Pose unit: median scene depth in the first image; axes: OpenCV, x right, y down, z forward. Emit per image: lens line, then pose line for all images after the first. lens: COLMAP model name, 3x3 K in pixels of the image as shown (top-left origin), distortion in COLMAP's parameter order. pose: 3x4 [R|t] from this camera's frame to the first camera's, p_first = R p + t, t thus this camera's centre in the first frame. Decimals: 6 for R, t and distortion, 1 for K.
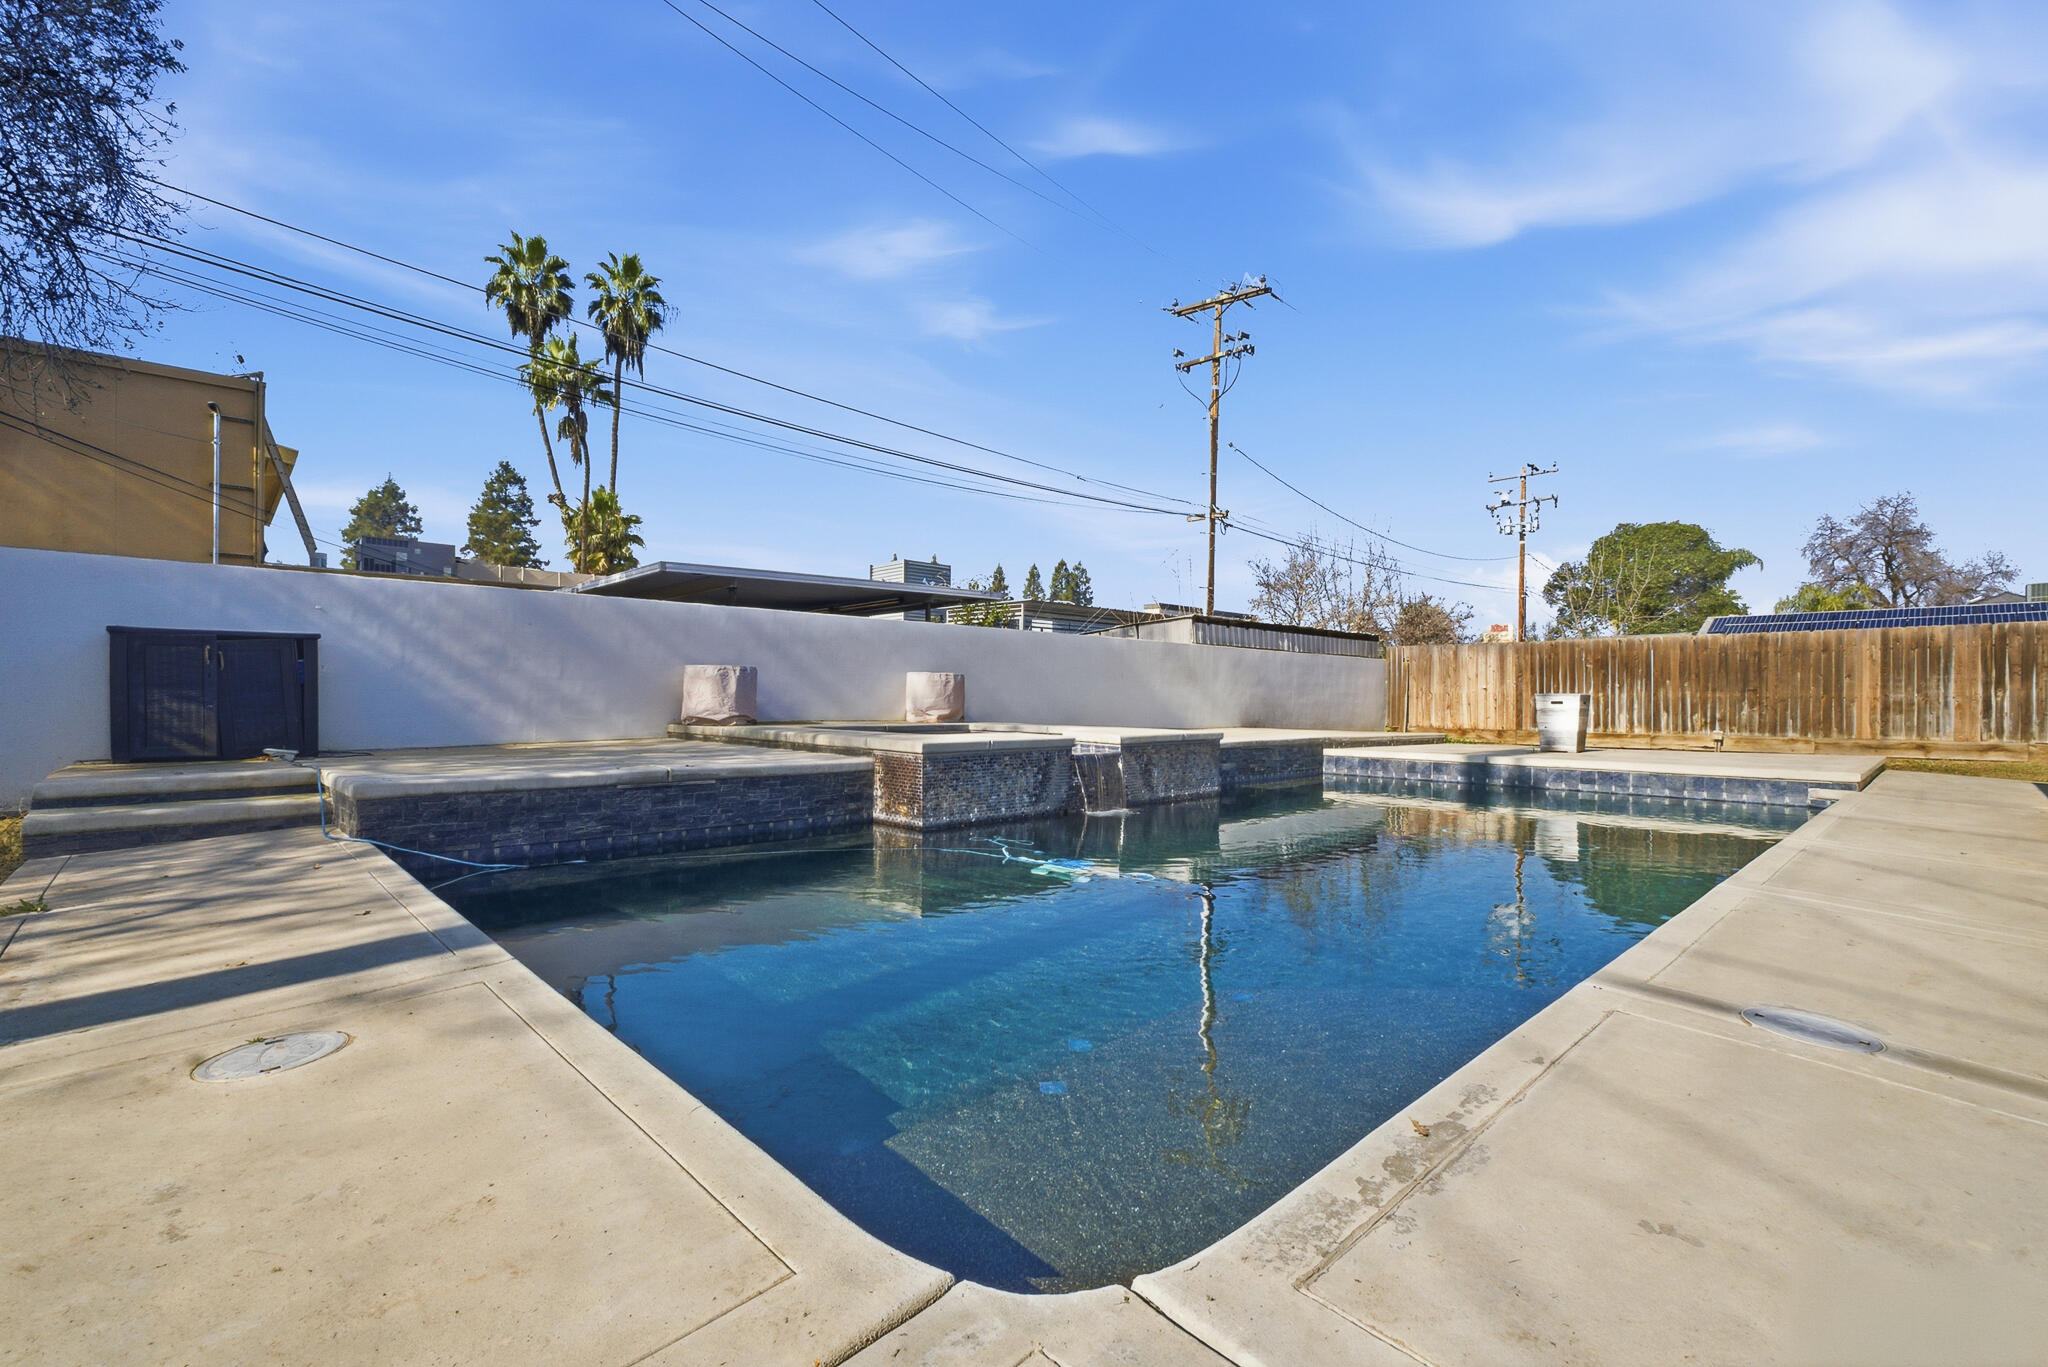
lens RADIAL K [[889.8, 0, 1023.5], [0, 889.8, 696.2], [0, 0, 1]] dist [-0.011400, 0.001787]
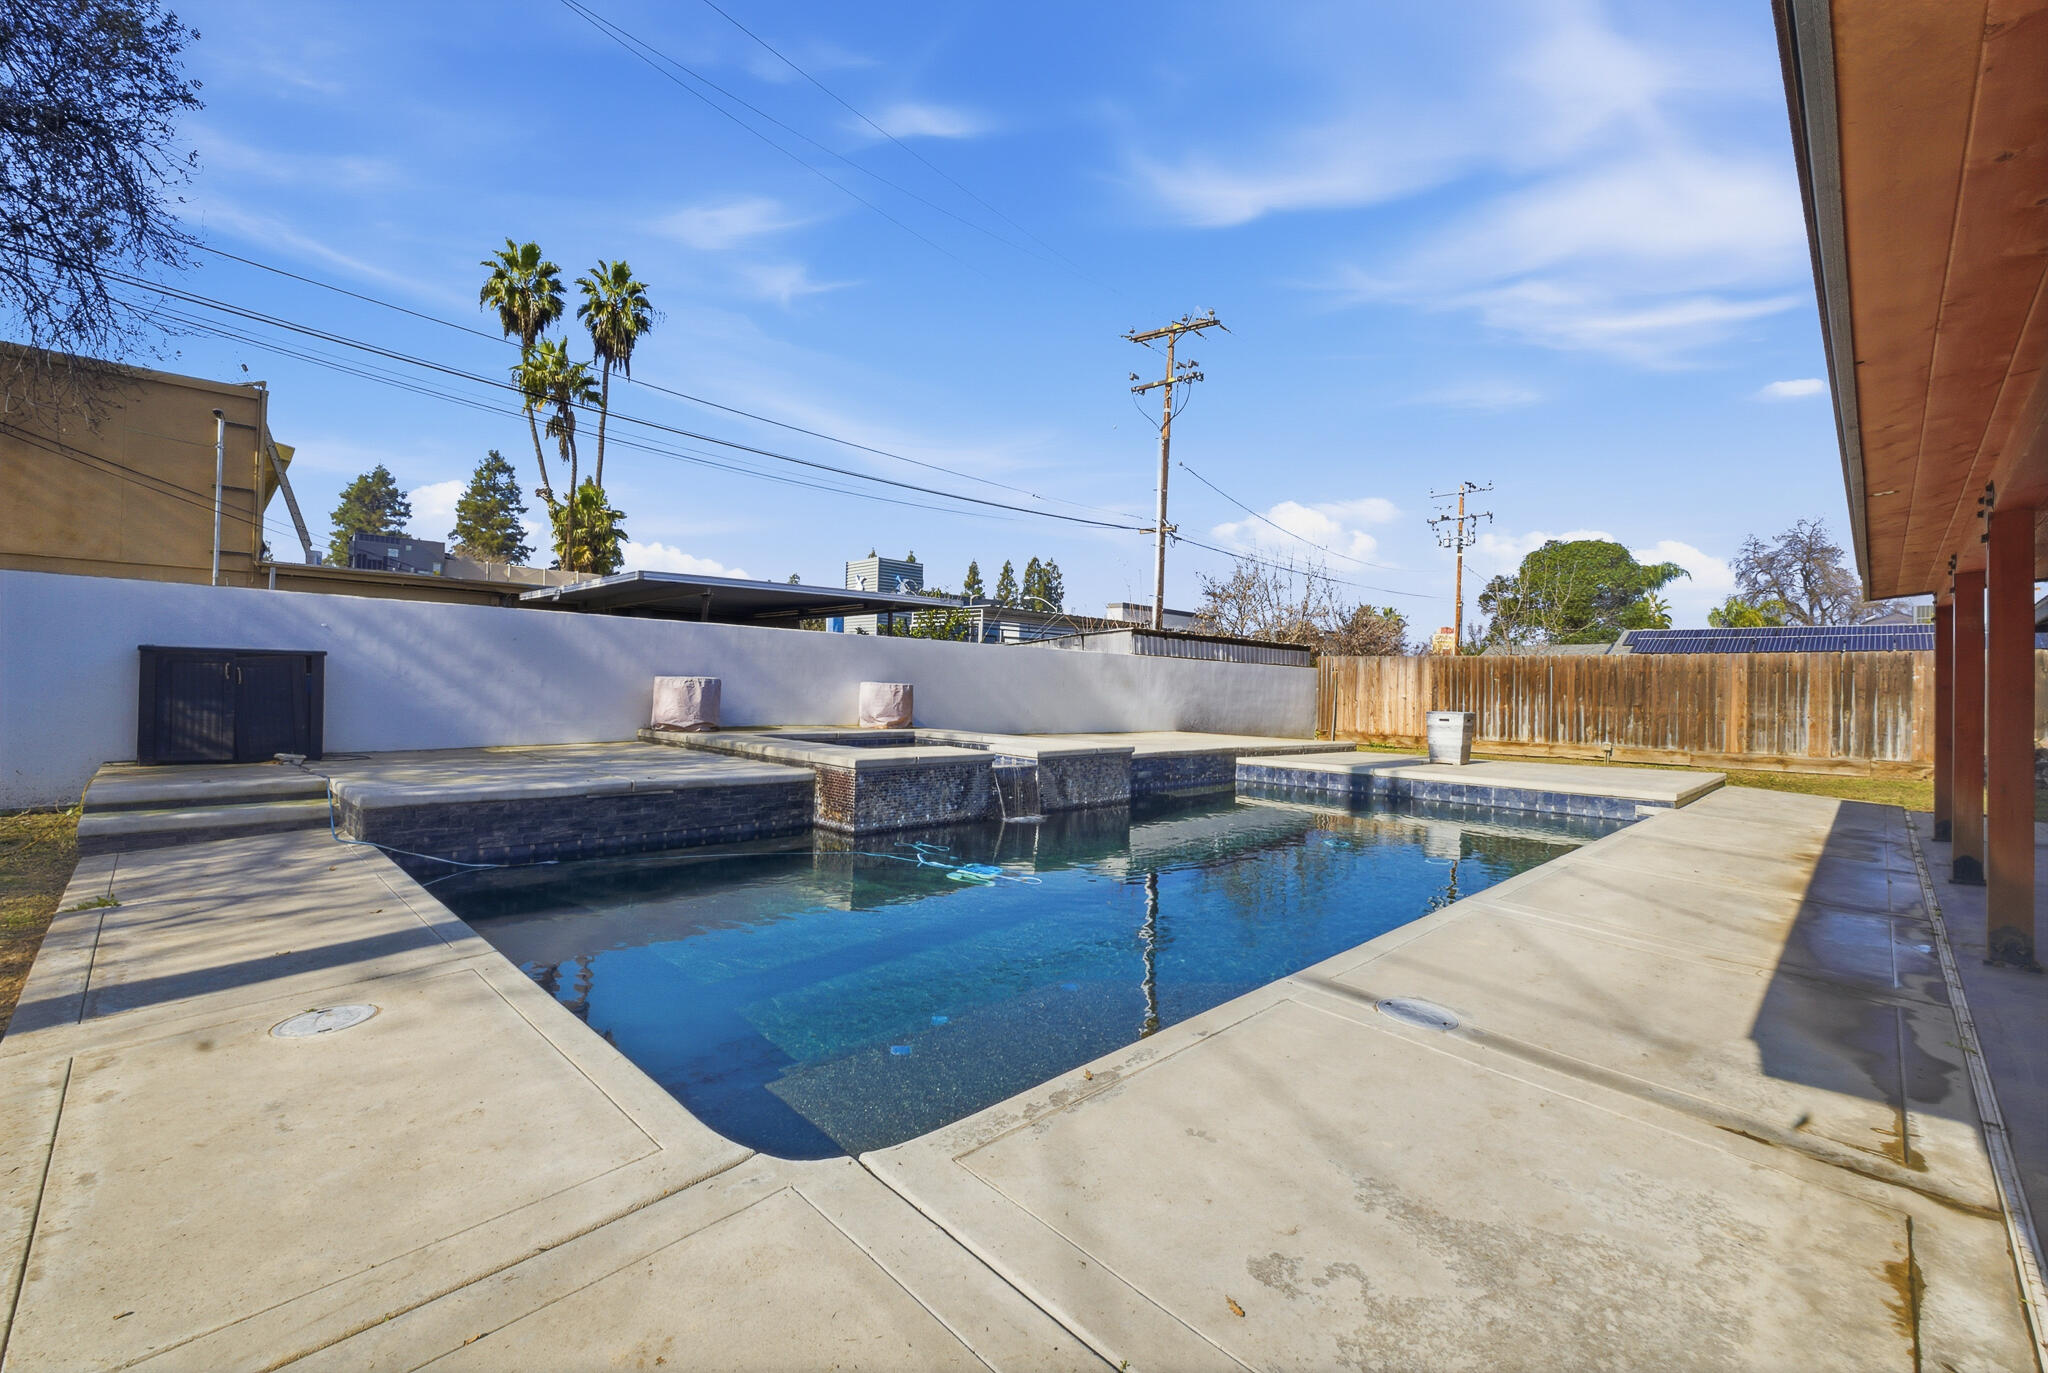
lens RADIAL K [[862.0, 0, 1018.5], [0, 862.0, 678.8], [0, 0, 1]] dist [-0.012008, 0.001501]
pose [[0.999553, 0.018372, 0.023583, 0.034698], [-0.018203, 0.999807, -0.007331, -0.023751], [-0.023713, 0.006898, 0.999695, -0.062734]]
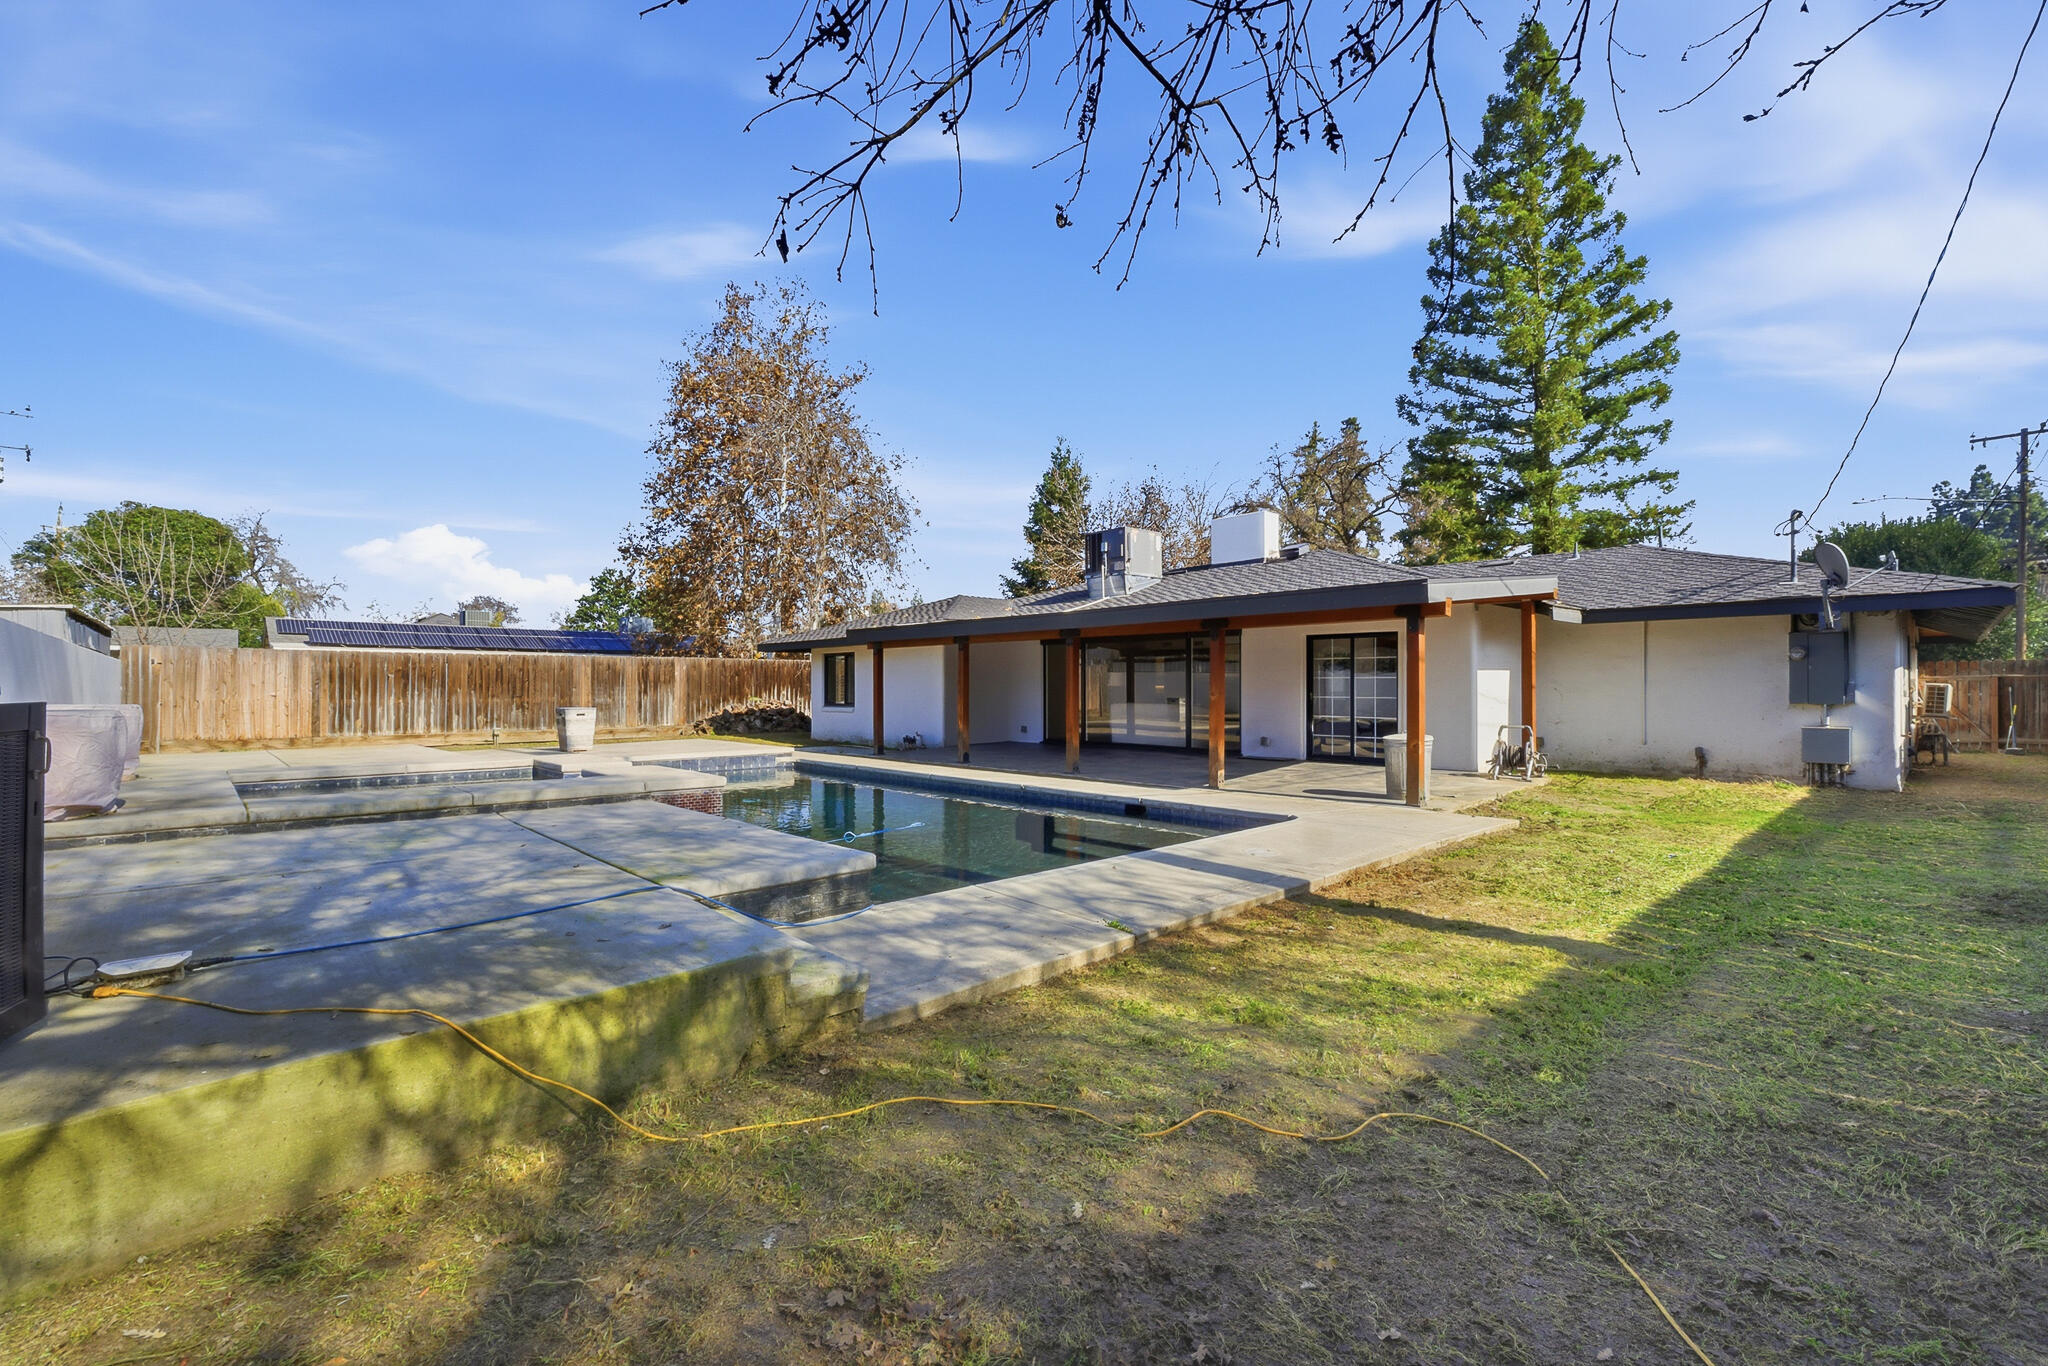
lens RADIAL K [[889.8, 0, 1016.1], [0, 889.8, 680.3], [0, 0, 1]] dist [-0.011400, 0.001787]
pose [[0.000759, 0.001816, 0.999998, -0.666830], [-0.002454, 0.999995, -0.001814, -0.039164], [-0.999997, -0.002453, 0.000764, 0.299621]]
